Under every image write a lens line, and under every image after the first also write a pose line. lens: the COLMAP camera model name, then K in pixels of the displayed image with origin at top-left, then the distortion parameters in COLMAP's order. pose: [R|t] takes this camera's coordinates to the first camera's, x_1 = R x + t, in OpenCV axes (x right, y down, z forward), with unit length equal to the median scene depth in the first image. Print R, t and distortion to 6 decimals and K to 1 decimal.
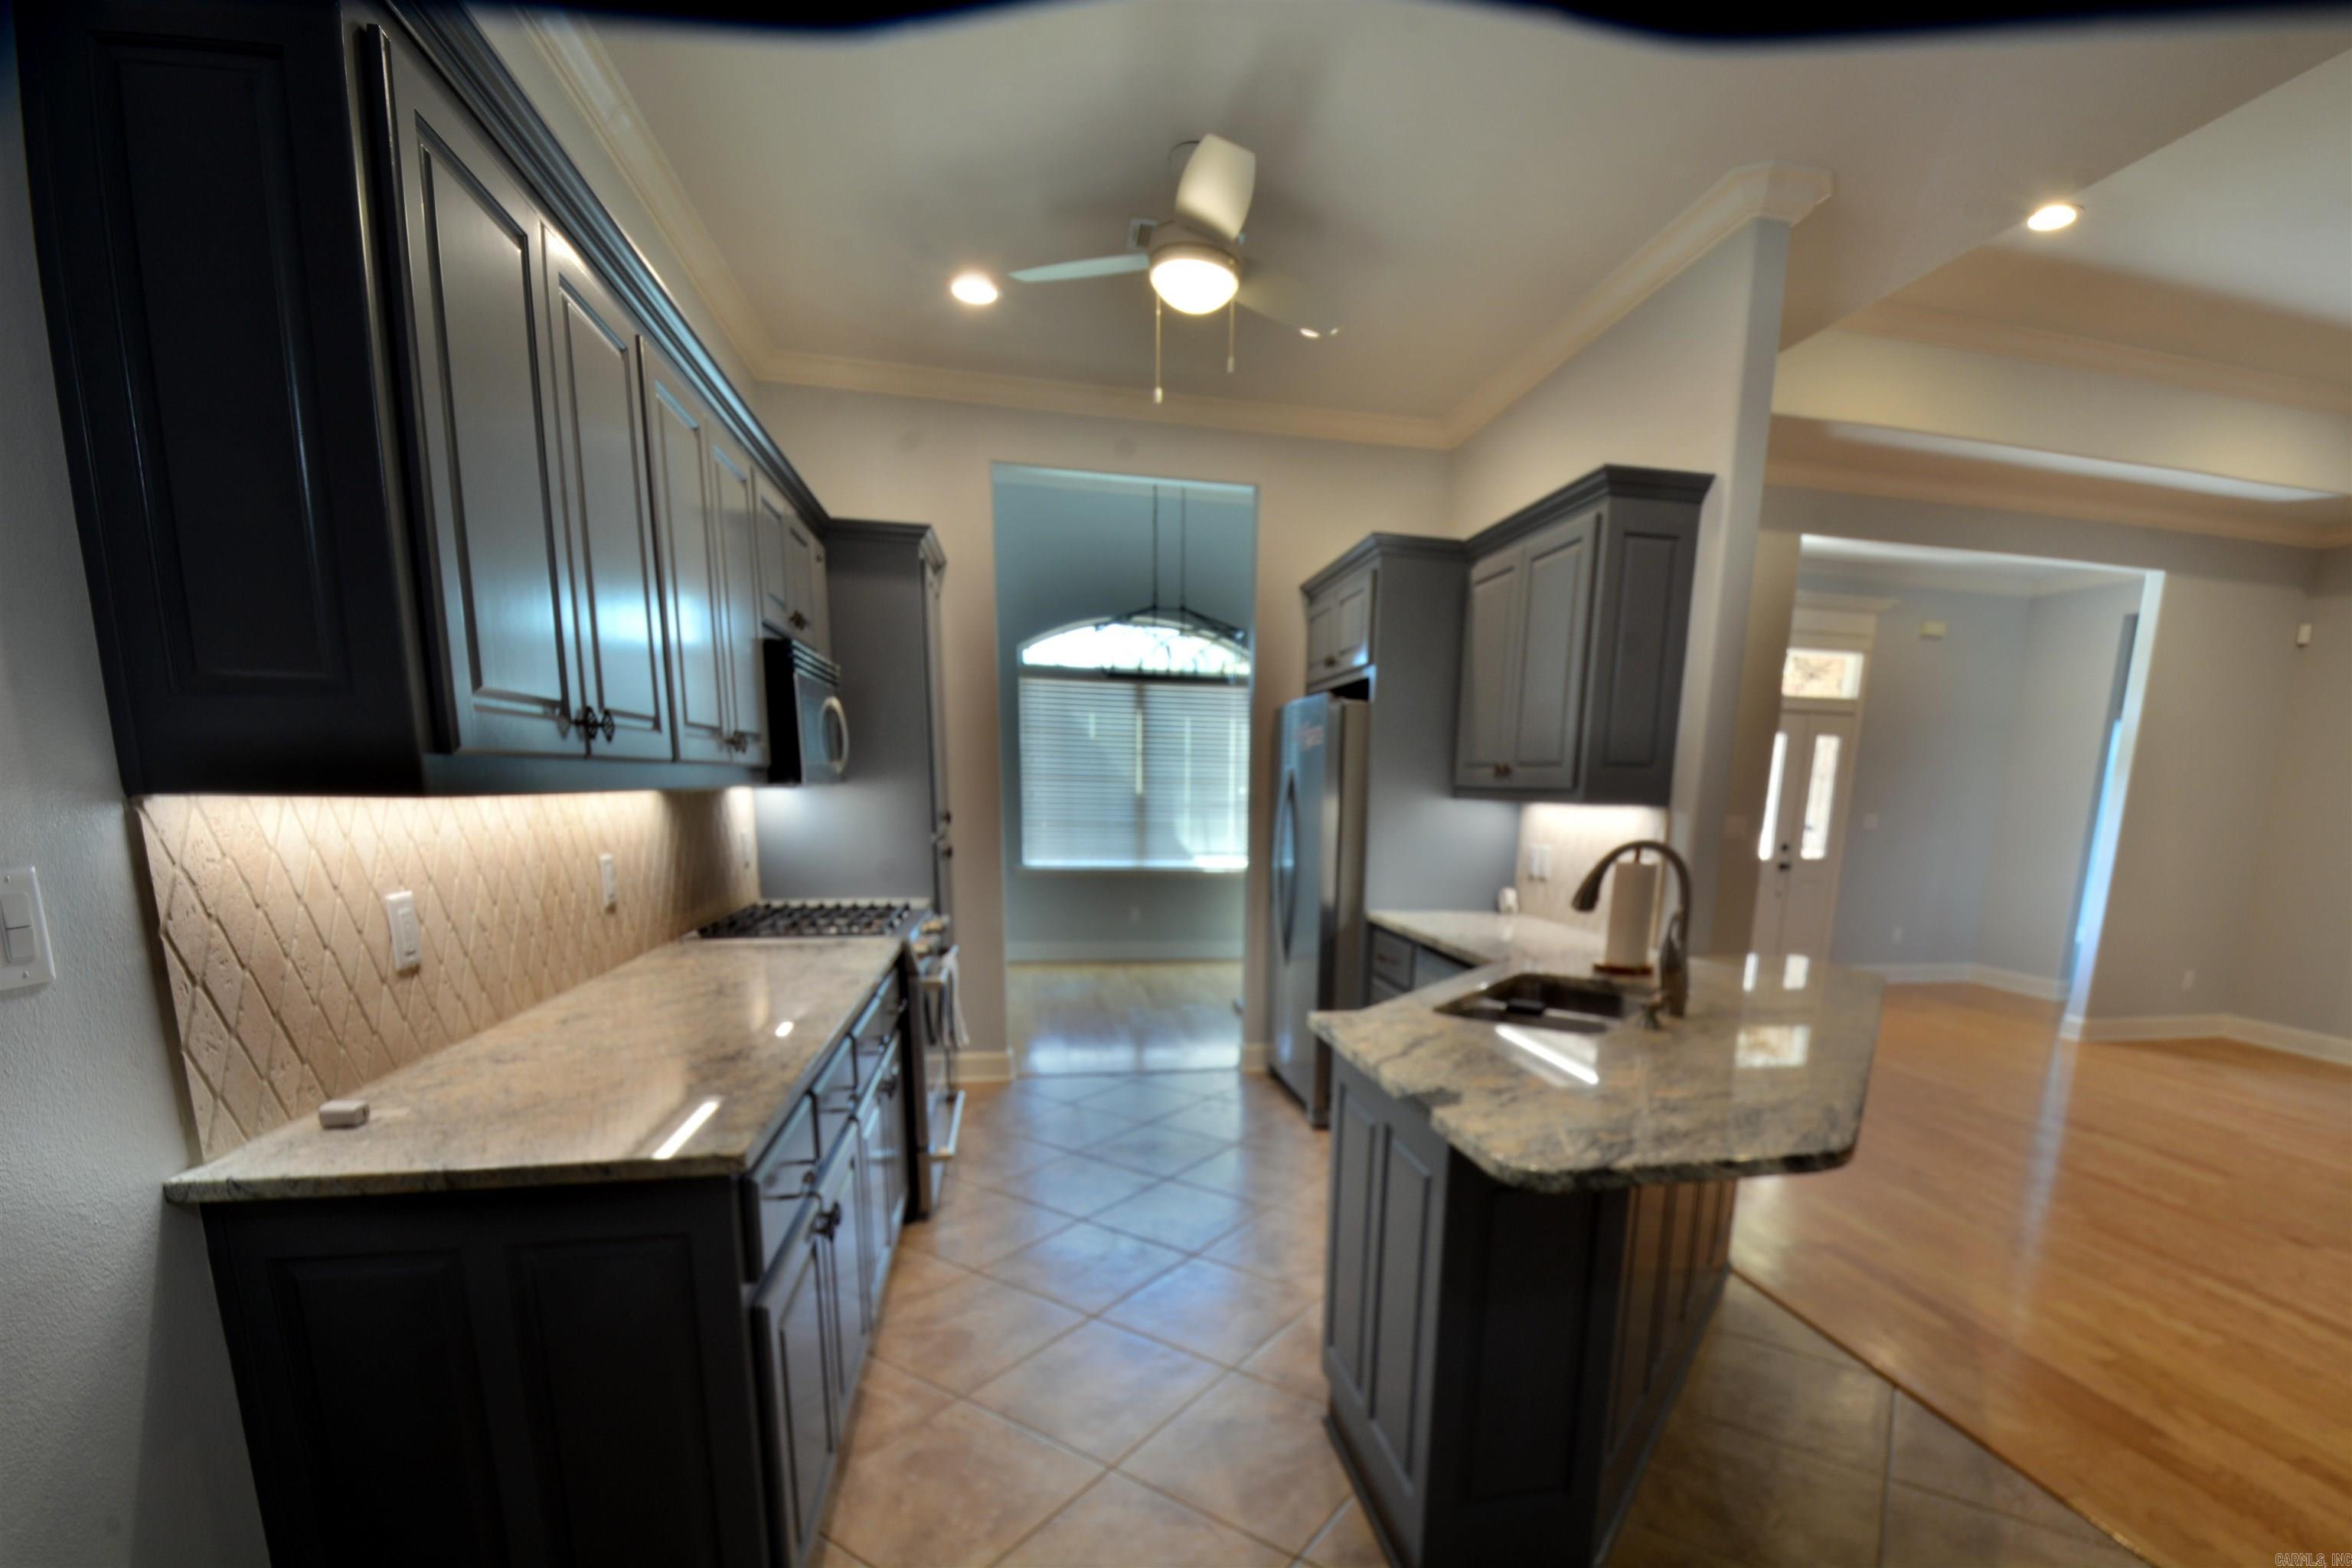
lens RADIAL K [[1042.3, 0, 1265.9], [0, 1042.3, 998.6], [0, 0, 1]] dist [0.021865, -0.022141]
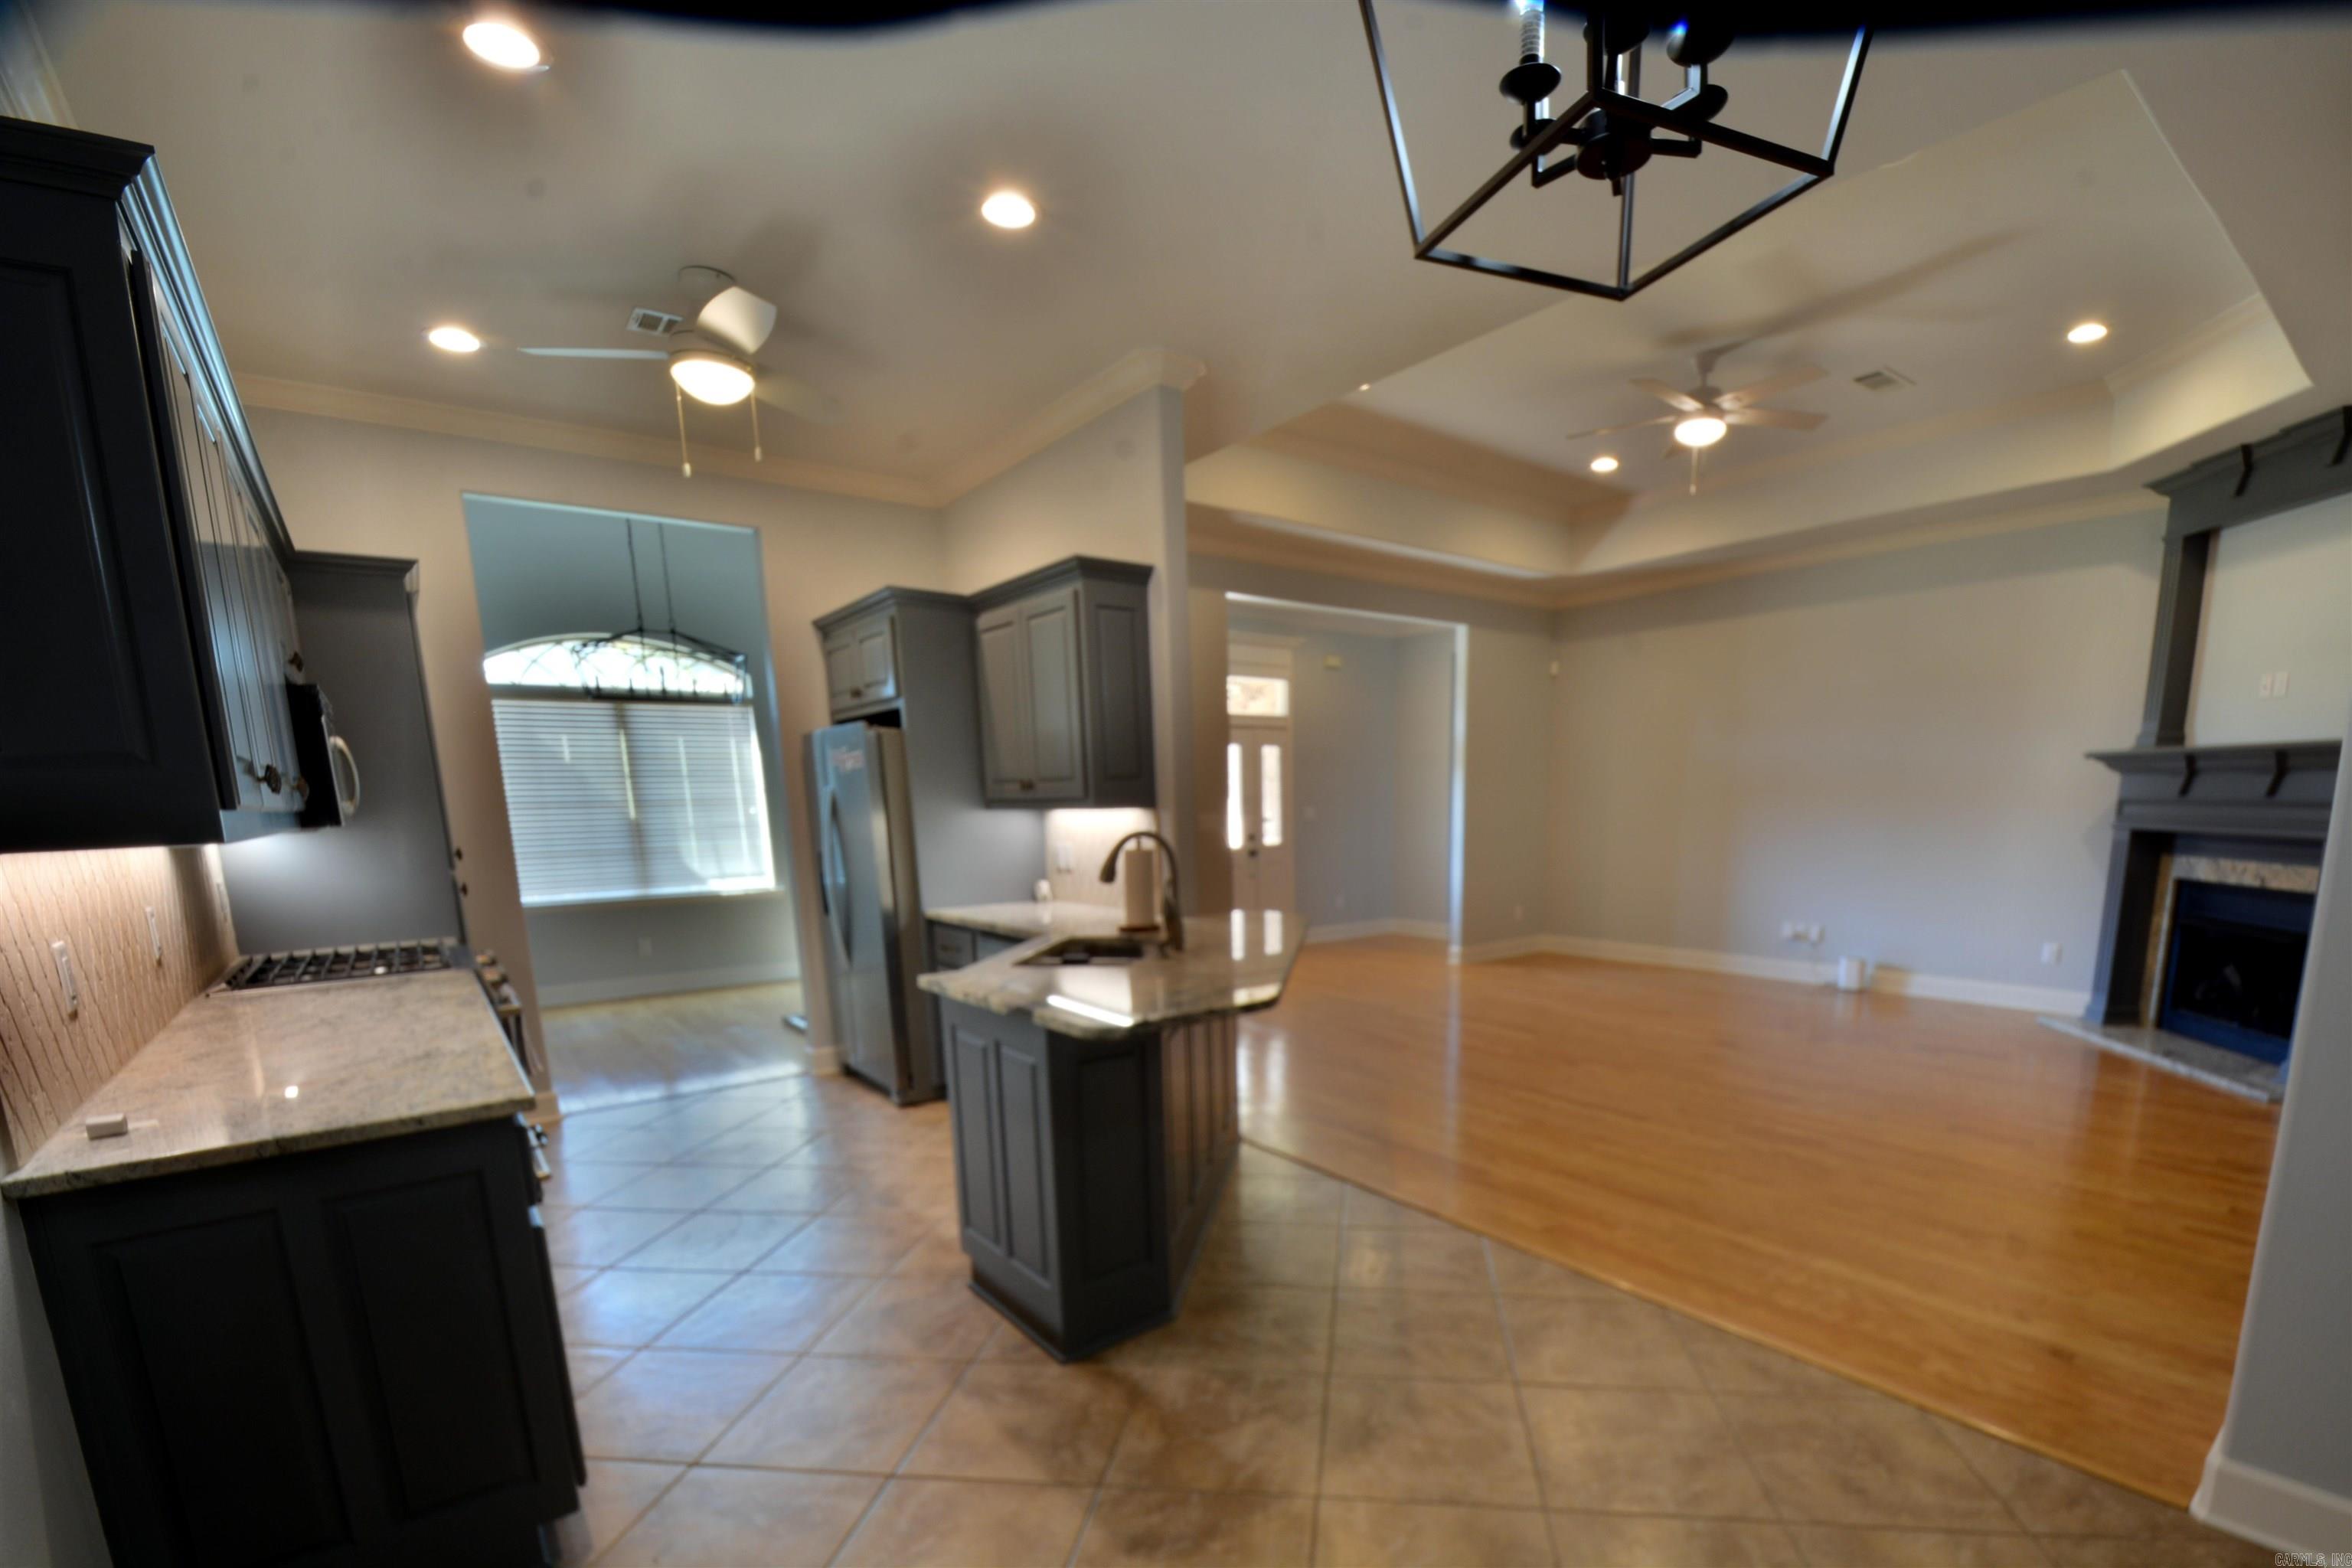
lens RADIAL K [[1042.3, 0, 1265.9], [0, 1042.3, 998.6], [0, 0, 1]] dist [0.021865, -0.022141]
pose [[0.895070, -0.124809, 0.428103, -0.077612], [0.127887, 0.991551, 0.021691, 0.040845], [-0.427194, 0.035334, 0.903469, -0.220422]]
